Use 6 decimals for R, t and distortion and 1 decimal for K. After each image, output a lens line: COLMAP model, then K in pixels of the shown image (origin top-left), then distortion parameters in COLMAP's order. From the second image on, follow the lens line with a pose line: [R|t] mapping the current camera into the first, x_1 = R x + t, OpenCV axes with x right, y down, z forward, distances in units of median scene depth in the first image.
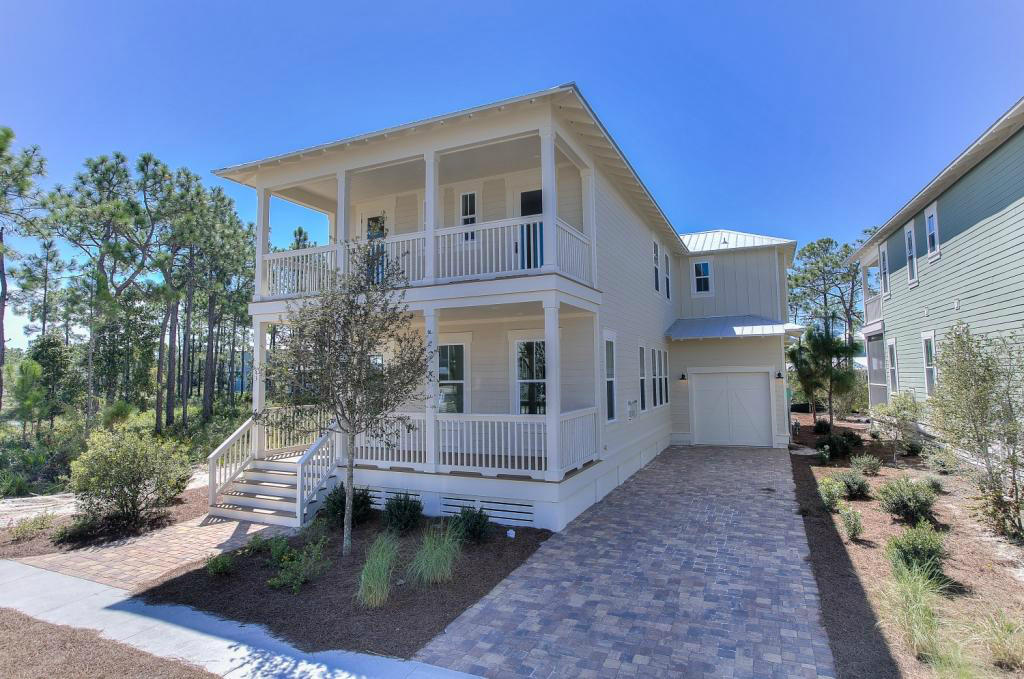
lens RADIAL K [[541.8, 0, 512.5], [0, 541.8, 336.4], [0, 0, 1]] dist [-0.010315, 0.002725]
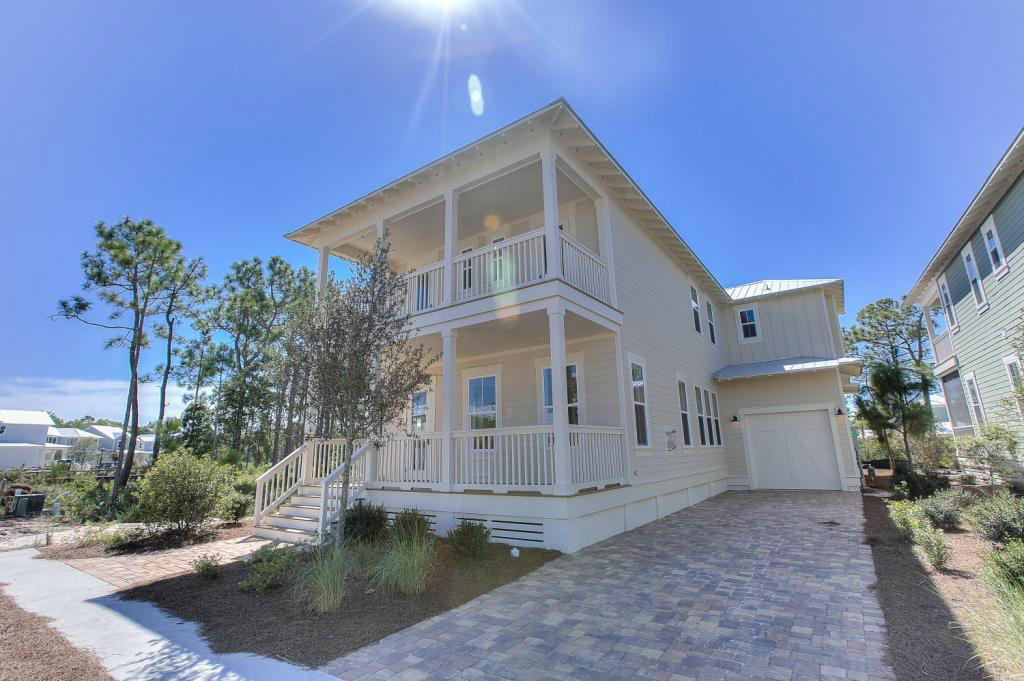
lens RADIAL K [[466.5, 0, 509.1], [0, 466.5, 336.4], [0, 0, 1]] dist [-0.018555, 0.004044]
pose [[0.983731, -0.050295, -0.172466, 0.118882], [0.021024, 0.985645, -0.167516, 0.113803], [0.178416, 0.161164, 0.970667, 0.148863]]
